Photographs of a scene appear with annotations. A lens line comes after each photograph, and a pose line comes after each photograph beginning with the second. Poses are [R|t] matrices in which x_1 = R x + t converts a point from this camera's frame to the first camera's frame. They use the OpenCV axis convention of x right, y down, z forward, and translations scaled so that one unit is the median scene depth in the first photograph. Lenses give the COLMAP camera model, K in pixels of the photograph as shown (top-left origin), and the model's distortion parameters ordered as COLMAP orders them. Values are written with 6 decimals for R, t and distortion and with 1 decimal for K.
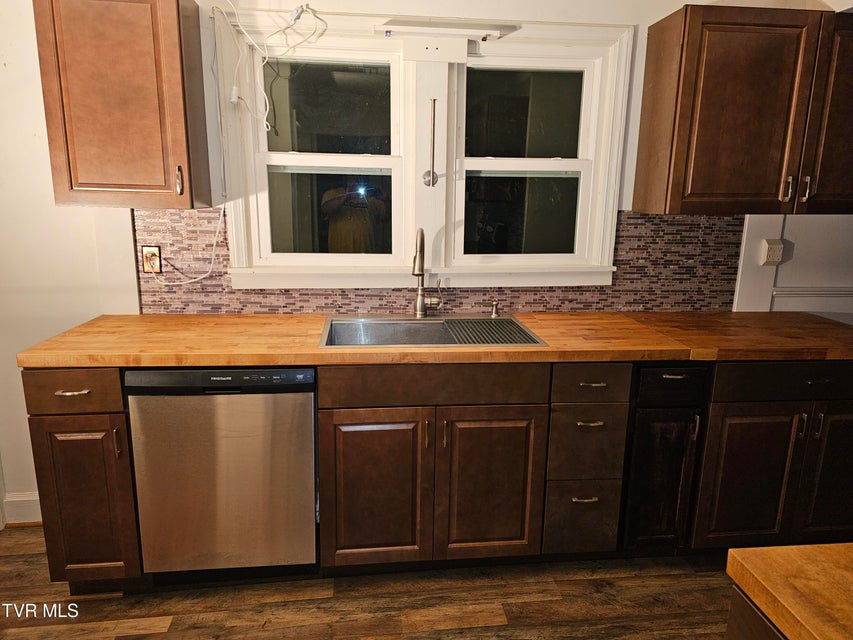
lens RADIAL K [[570.8, 0, 424.0], [0, 570.8, 316.9], [0, 0, 1]] dist [0.041491, -0.035670]
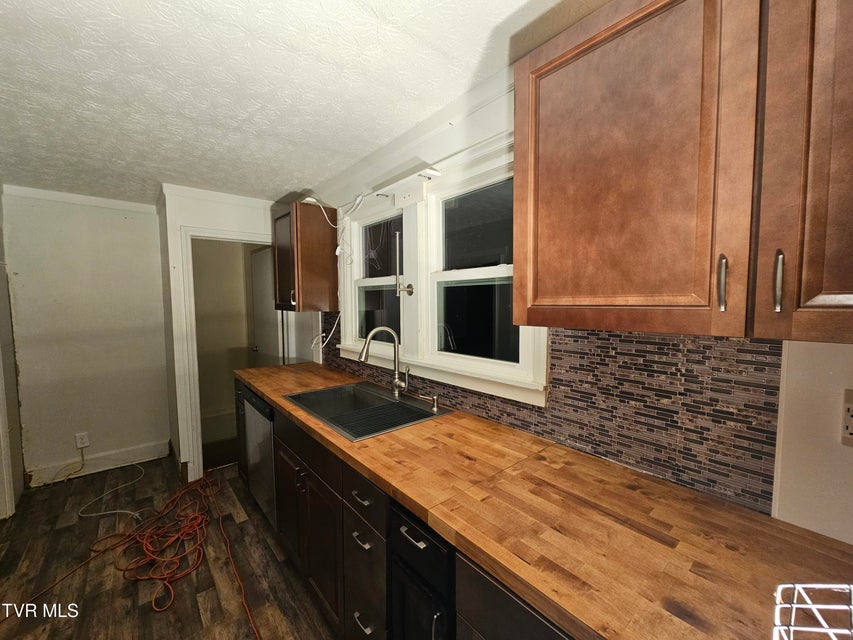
lens RADIAL K [[348.2, 0, 422.6], [0, 348.2, 322.3], [0, 0, 1]] dist [-0.007474, 0.000917]
pose [[0.555680, 0.038644, -0.830498, 0.634233], [-0.158921, 0.985437, -0.060480, -0.117328], [0.816066, 0.165591, 0.553729, 0.555509]]
